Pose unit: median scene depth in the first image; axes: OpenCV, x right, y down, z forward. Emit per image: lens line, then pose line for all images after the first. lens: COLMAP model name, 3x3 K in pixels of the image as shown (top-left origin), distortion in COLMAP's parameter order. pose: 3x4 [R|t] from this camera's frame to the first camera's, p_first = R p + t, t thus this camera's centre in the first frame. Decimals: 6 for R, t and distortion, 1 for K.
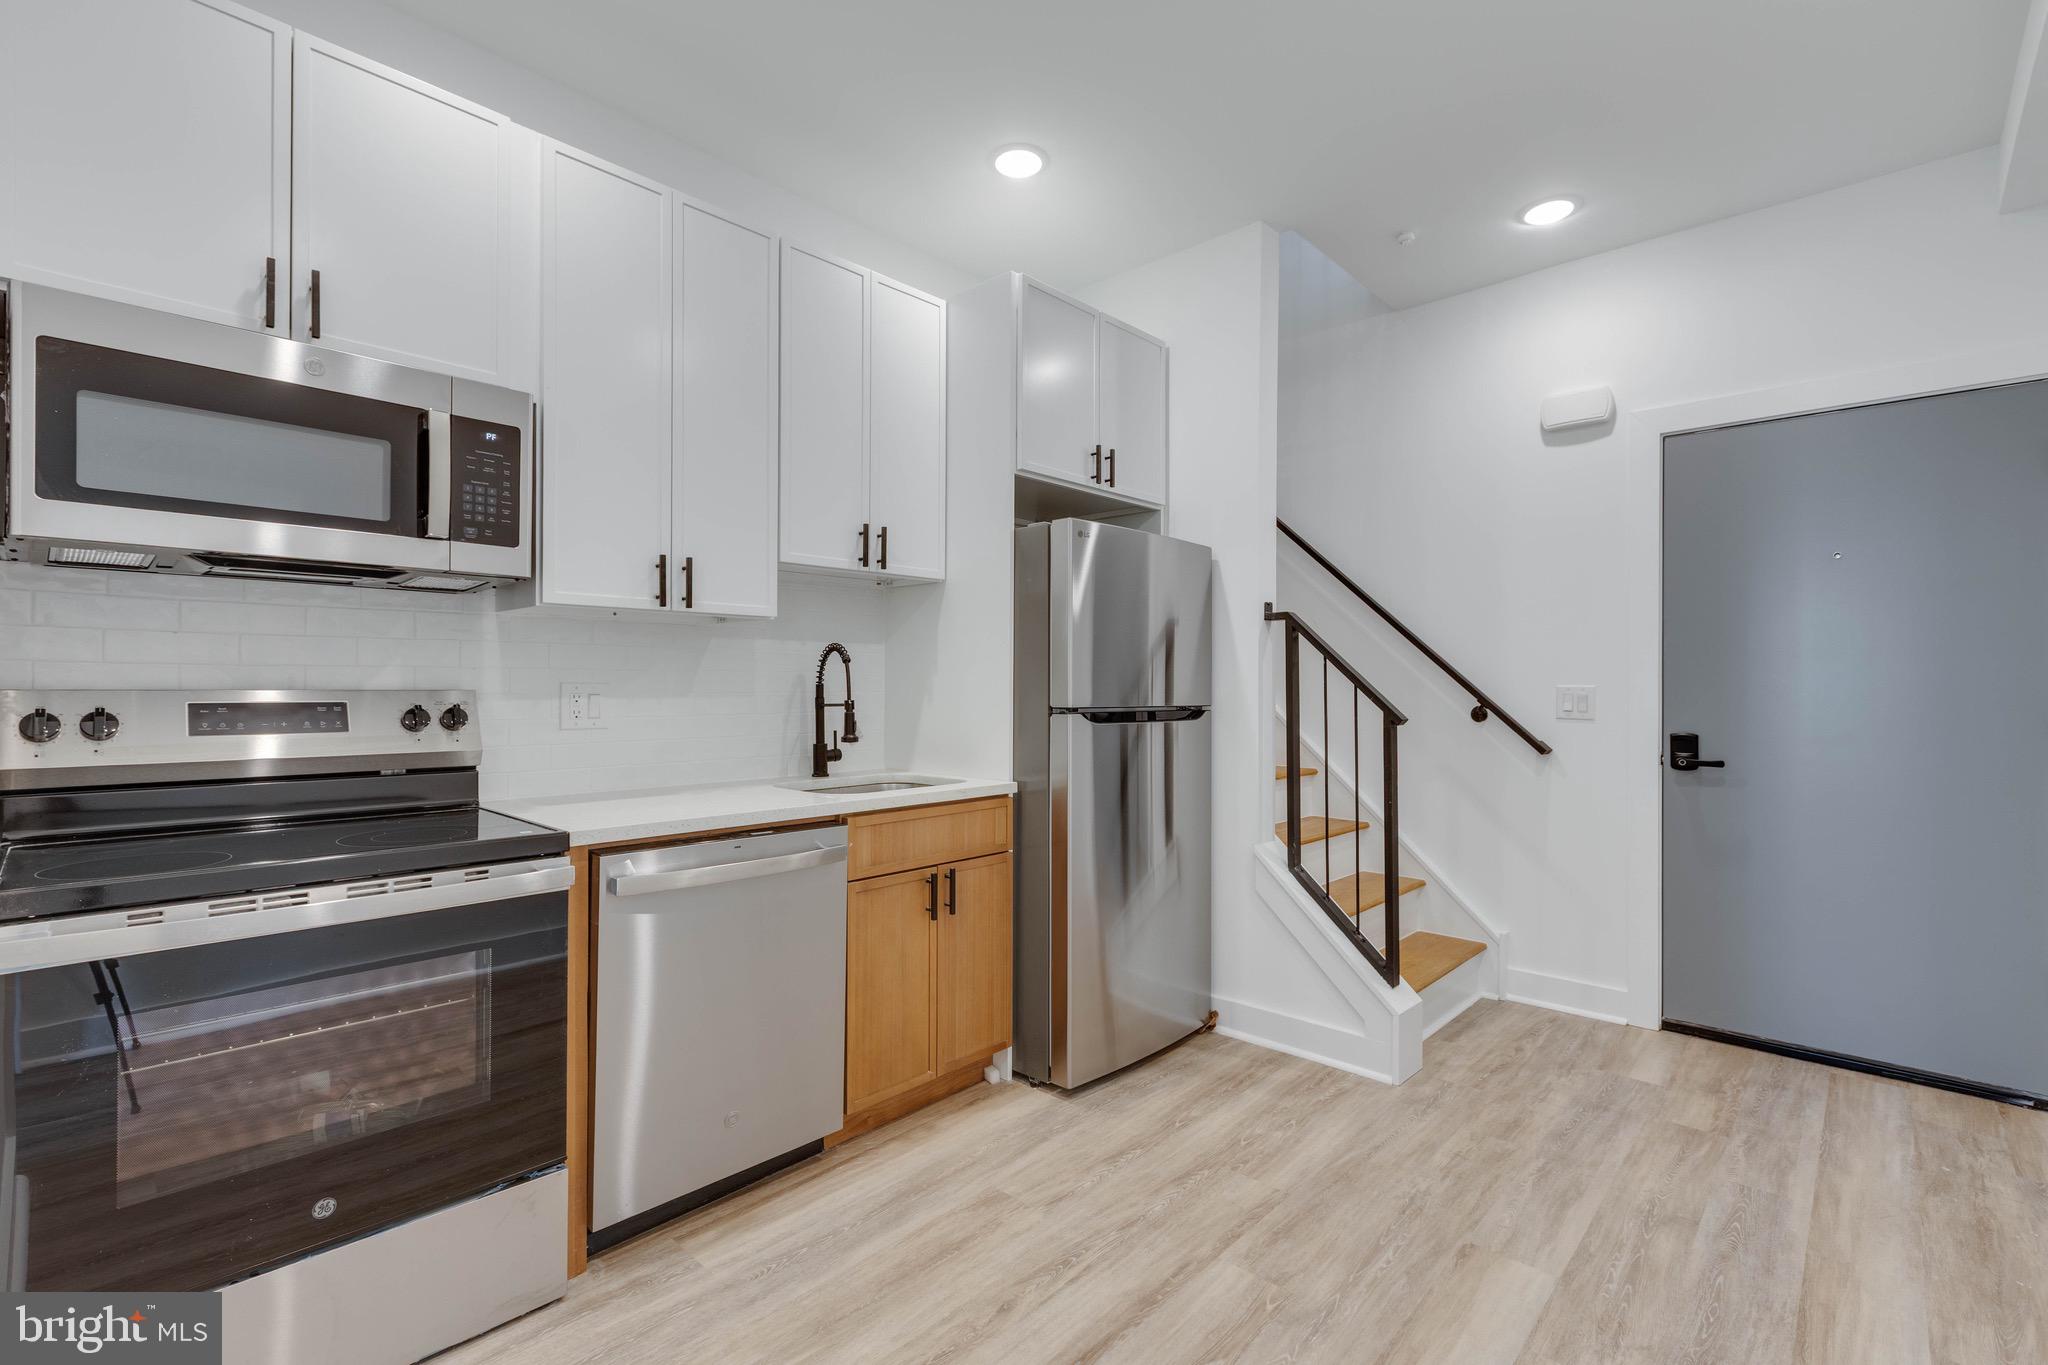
lens RADIAL K [[913.2, 0, 1025.4], [0, 913.2, 683.2], [0, 0, 1]] dist [0.003127, -0.000374]
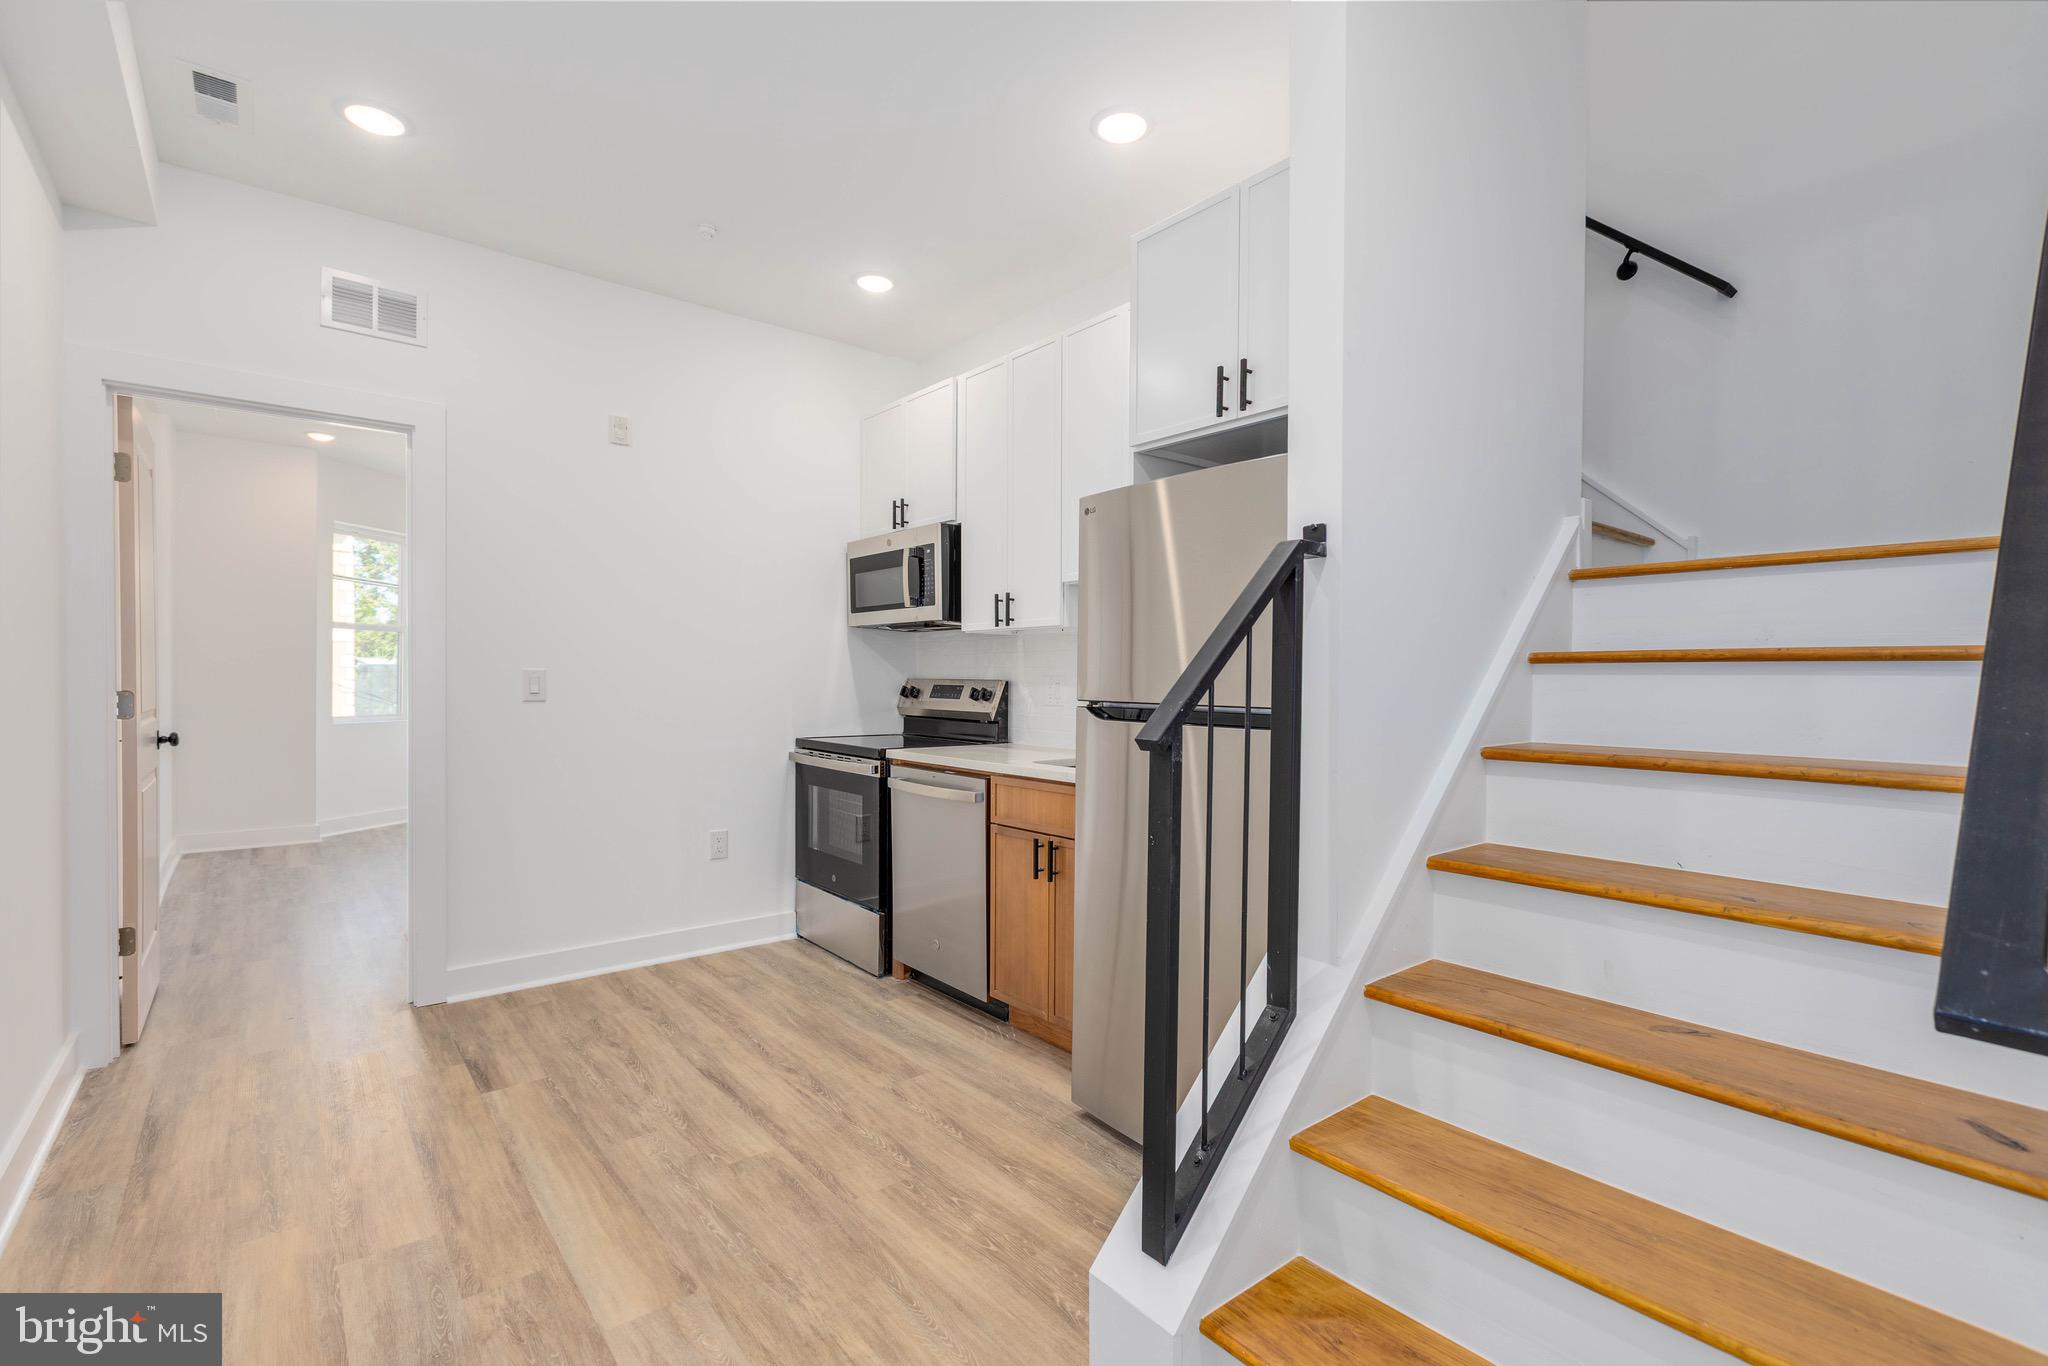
lens RADIAL K [[913.2, 0, 1025.4], [0, 913.2, 683.7], [0, 0, 1]] dist [0.003127, -0.000374]
pose [[-0.123378, 0.001944, -0.992358, 1.334576], [-0.006849, 0.999973, 0.002811, 0.009296], [0.992336, 0.007143, -0.123361, 1.426144]]
